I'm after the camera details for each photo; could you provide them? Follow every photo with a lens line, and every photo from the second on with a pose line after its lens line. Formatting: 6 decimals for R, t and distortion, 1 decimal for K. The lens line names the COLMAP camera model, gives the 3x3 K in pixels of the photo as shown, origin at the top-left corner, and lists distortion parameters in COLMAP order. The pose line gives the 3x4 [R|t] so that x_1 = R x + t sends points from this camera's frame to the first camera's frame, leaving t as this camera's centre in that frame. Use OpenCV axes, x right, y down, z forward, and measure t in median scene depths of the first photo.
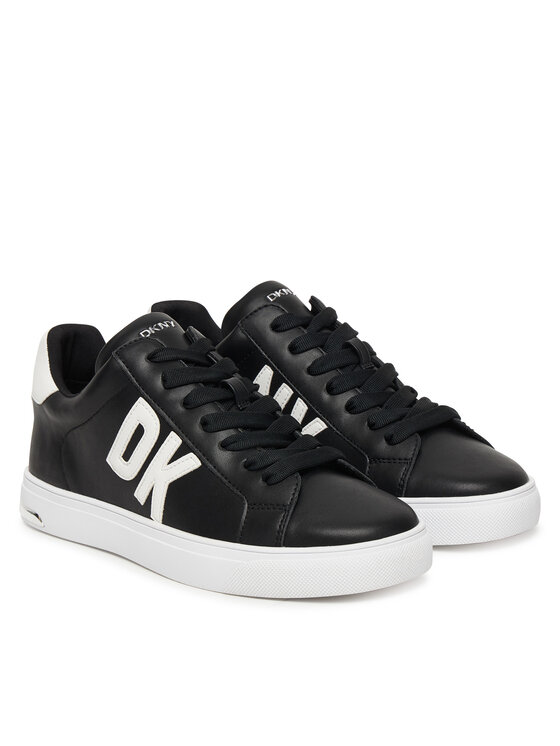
lens RADIAL K [[1782.6, 0, 280.1], [0, 1782.6, 373.5], [0, 0, 1]] dist [-0.027188, 0.000000]
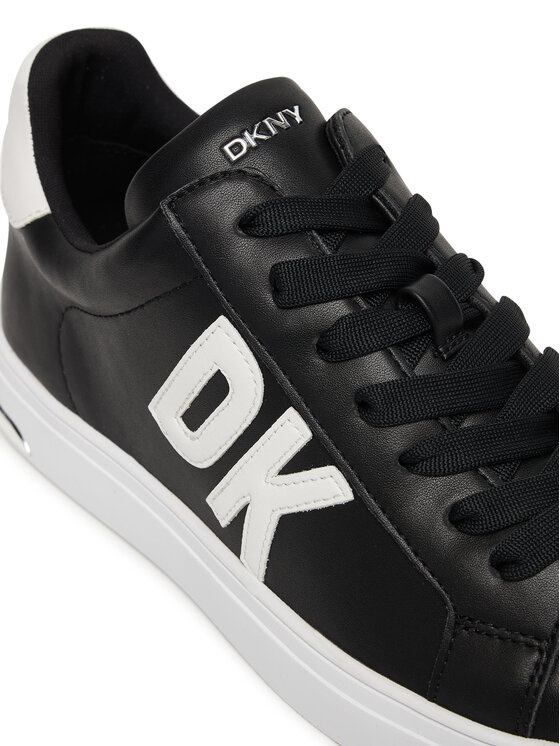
lens RADIAL K [[1834.5, 0, 279.6], [0, 1834.5, 372.6], [0, 0, 1]] dist [0.020555, 0.000000]
pose [[0.997880, 0.047927, -0.044029, -0.042947], [-0.025469, 0.910156, 0.413483, -0.164452], [0.059890, -0.411485, 0.909447, 0.576635]]
